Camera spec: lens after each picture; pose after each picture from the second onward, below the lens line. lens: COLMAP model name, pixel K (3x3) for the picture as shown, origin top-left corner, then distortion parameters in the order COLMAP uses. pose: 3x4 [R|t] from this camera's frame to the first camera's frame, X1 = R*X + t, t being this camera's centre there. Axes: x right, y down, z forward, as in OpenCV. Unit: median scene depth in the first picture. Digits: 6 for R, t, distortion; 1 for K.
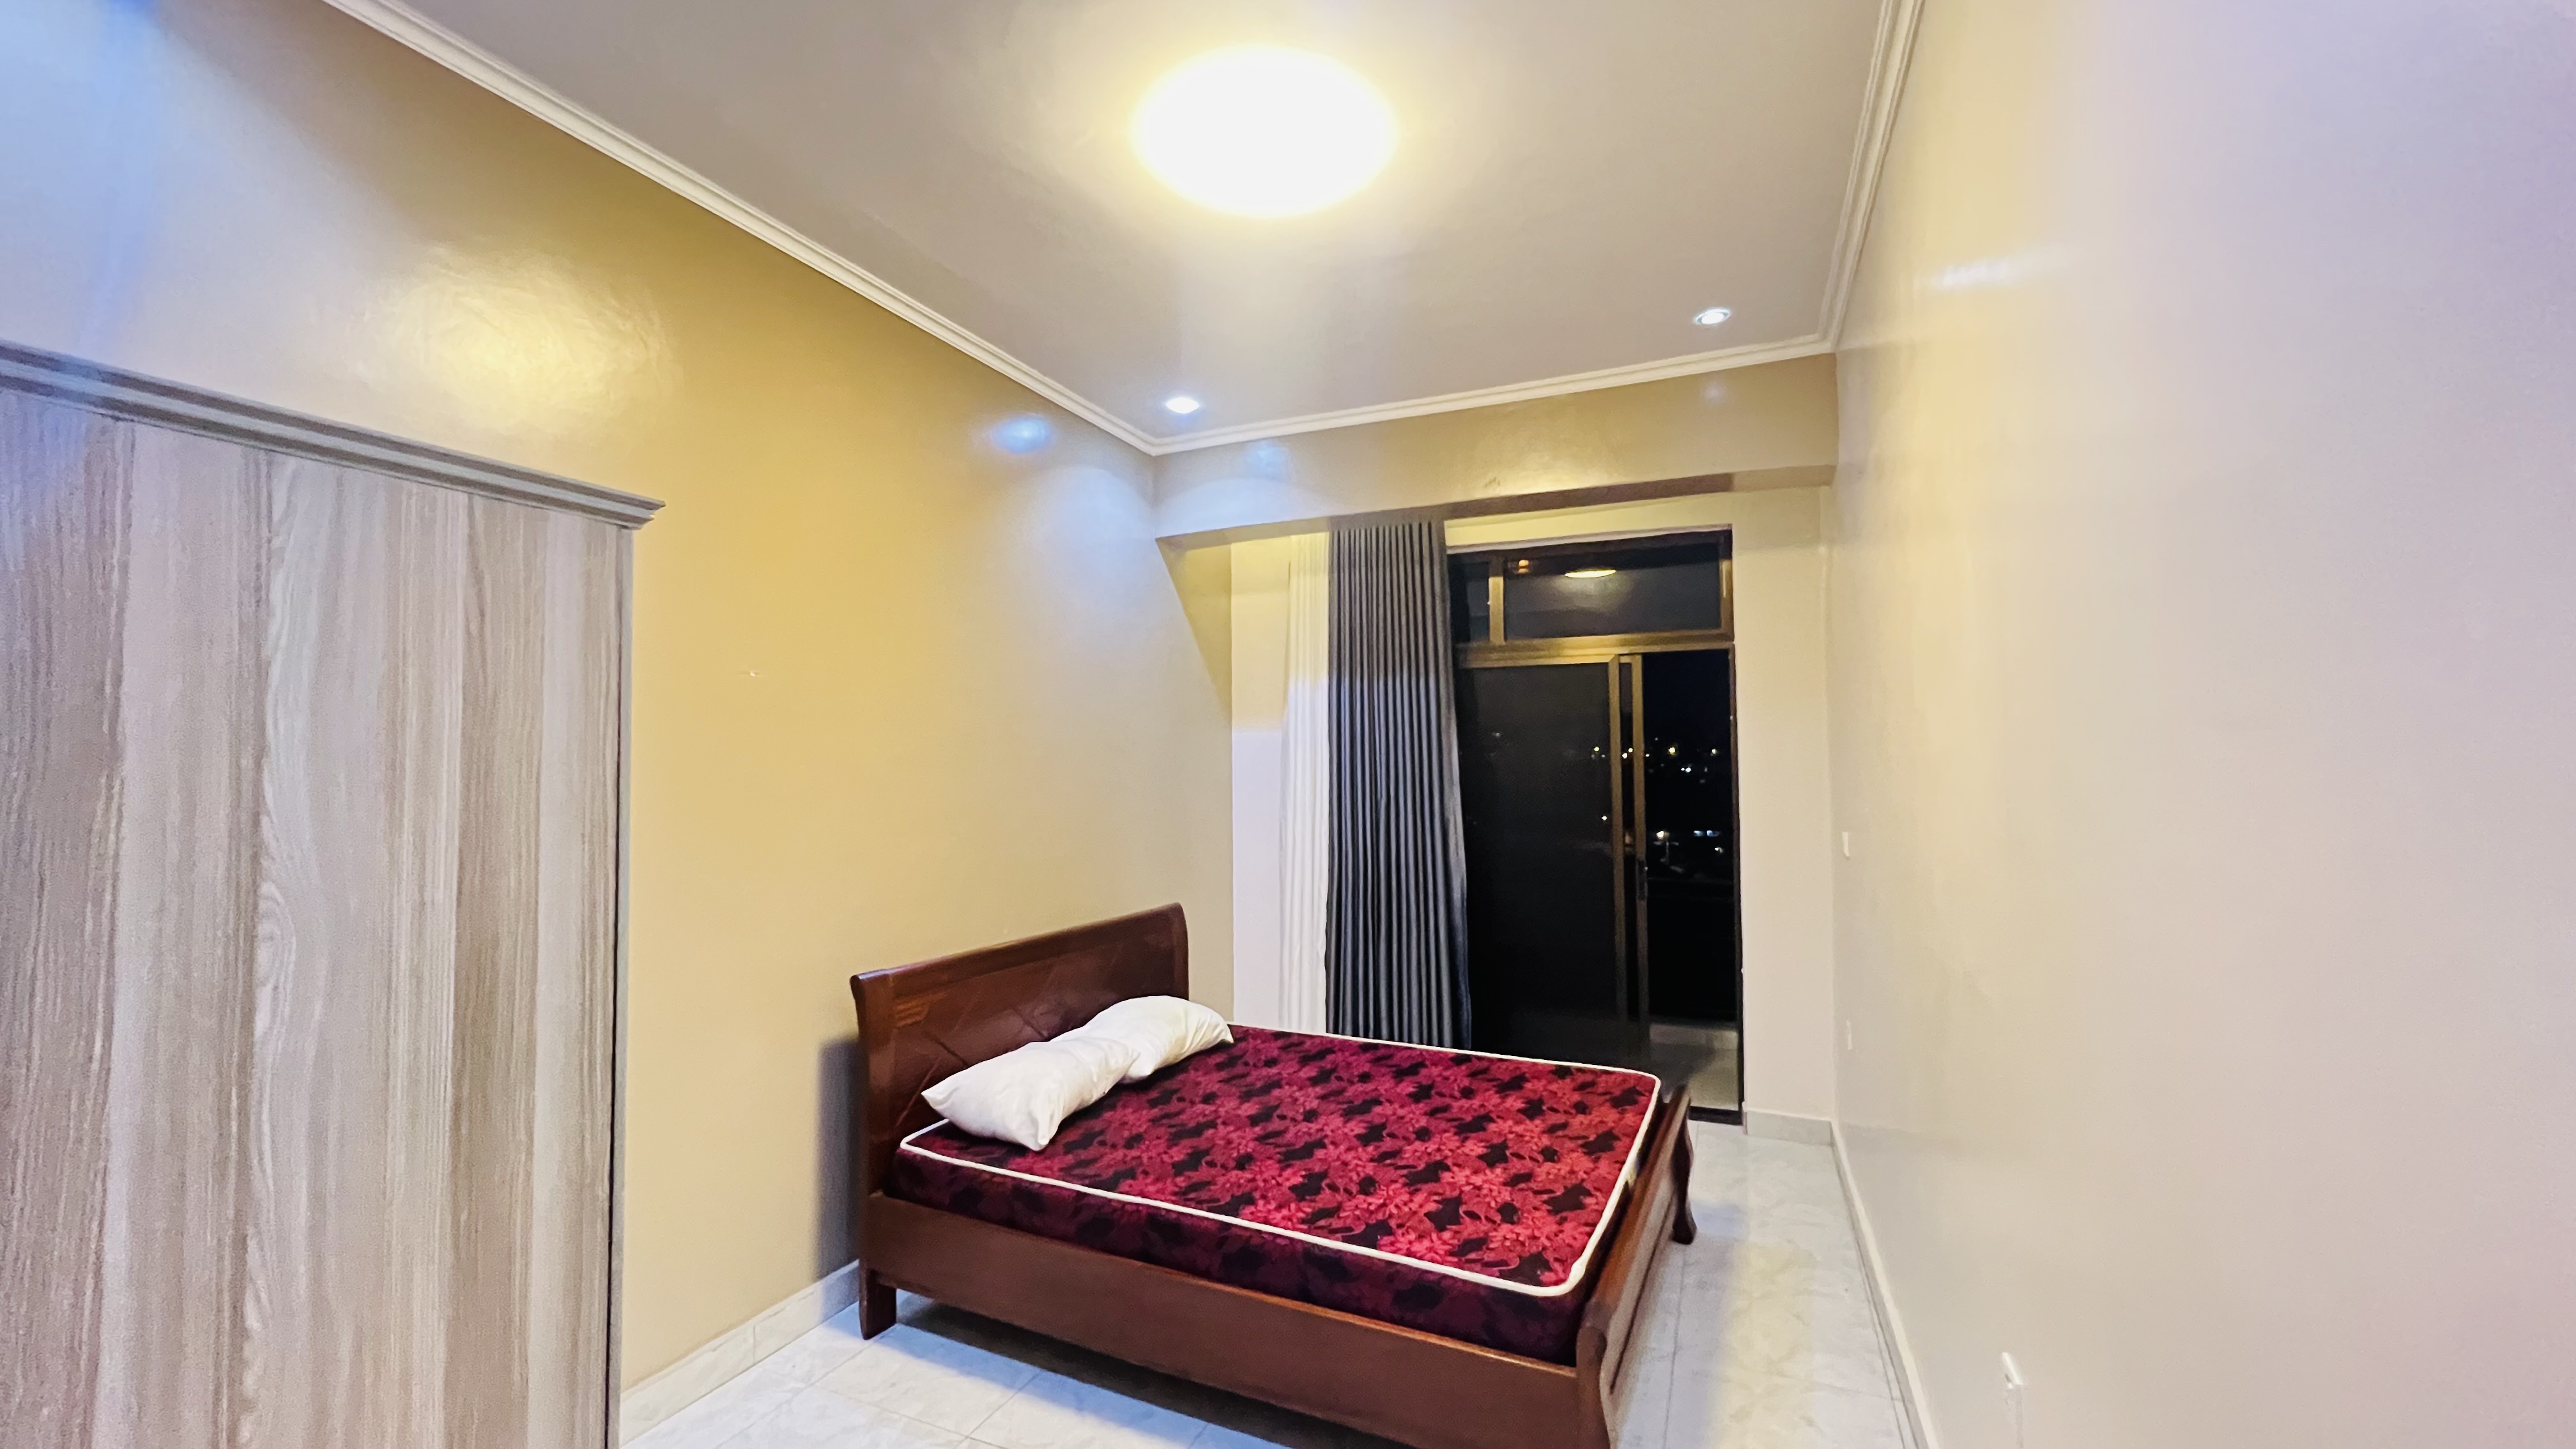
lens RADIAL K [[1031.0, 0, 1273.6], [0, 1031.0, 727.0], [0, 0, 1]] dist [0.000260, 0.000330]
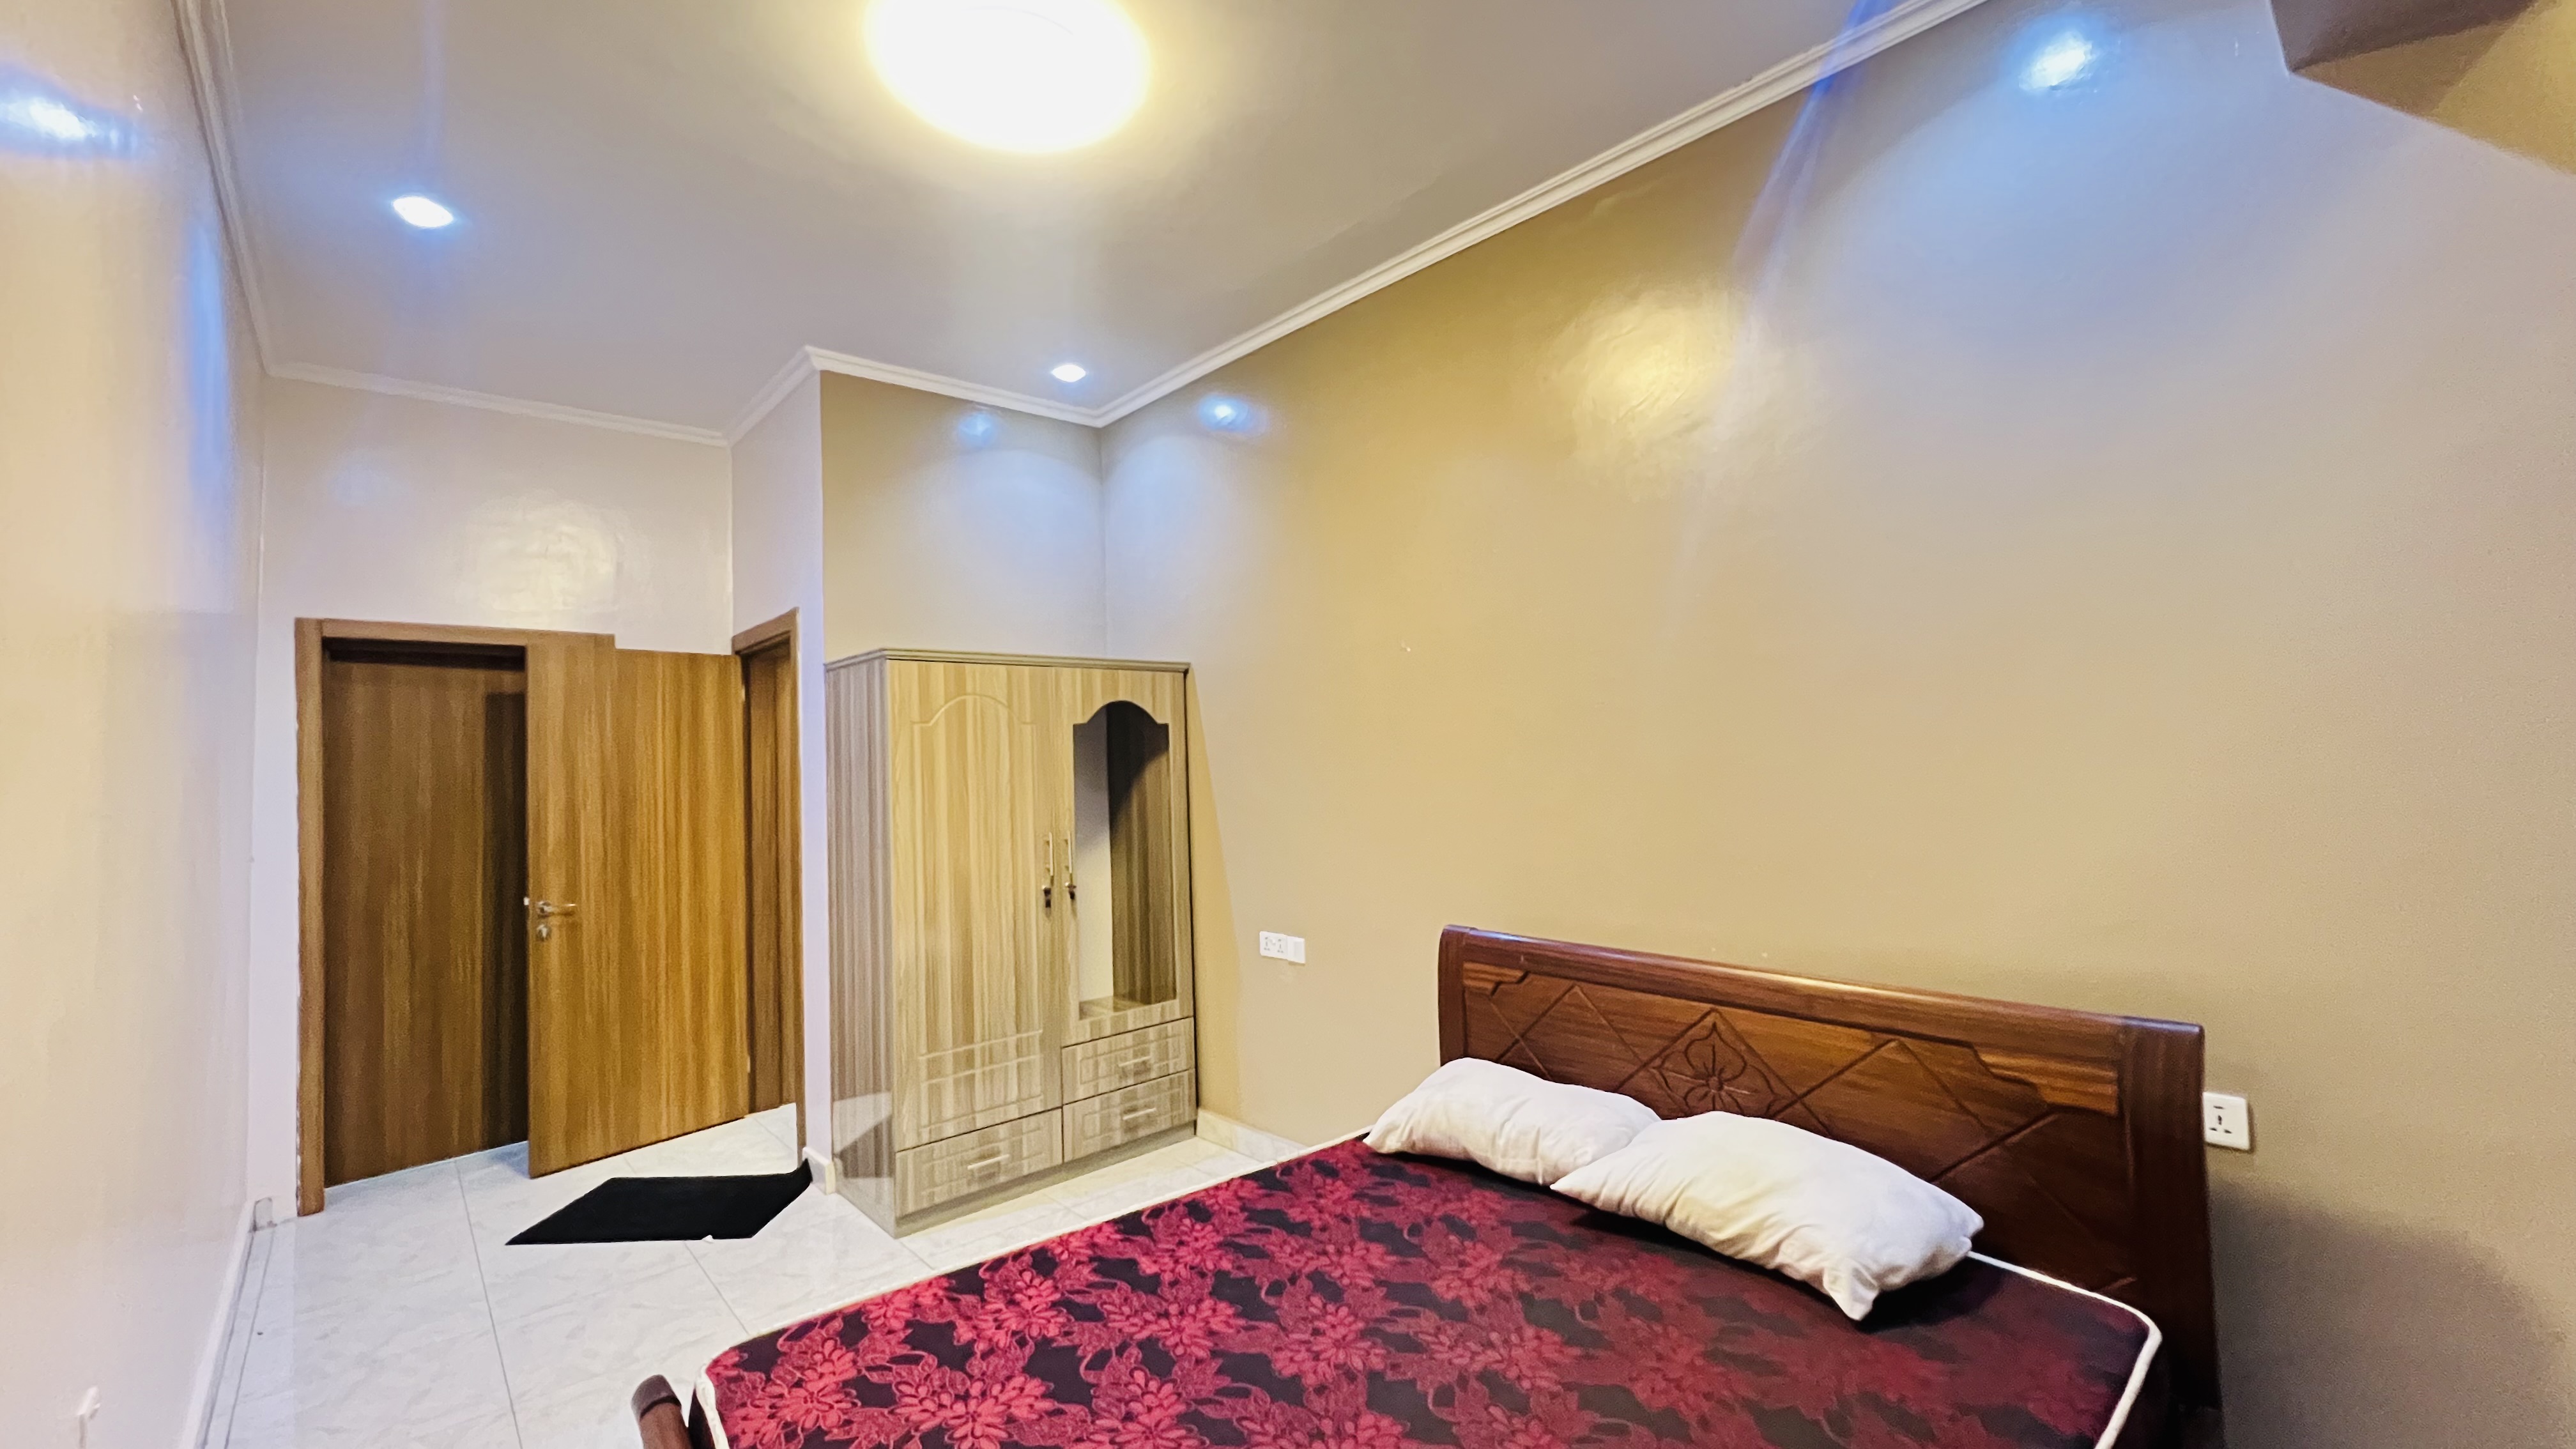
lens RADIAL K [[1031.0, 0, 1278.1], [0, 1031.0, 719.3], [0, 0, 1]] dist [0.000260, 0.000330]
pose [[-0.415247, -0.022060, -0.909441, 0.657891], [0.066269, 0.996316, -0.054425, 0.087483], [0.907292, -0.082868, -0.412255, 1.394471]]
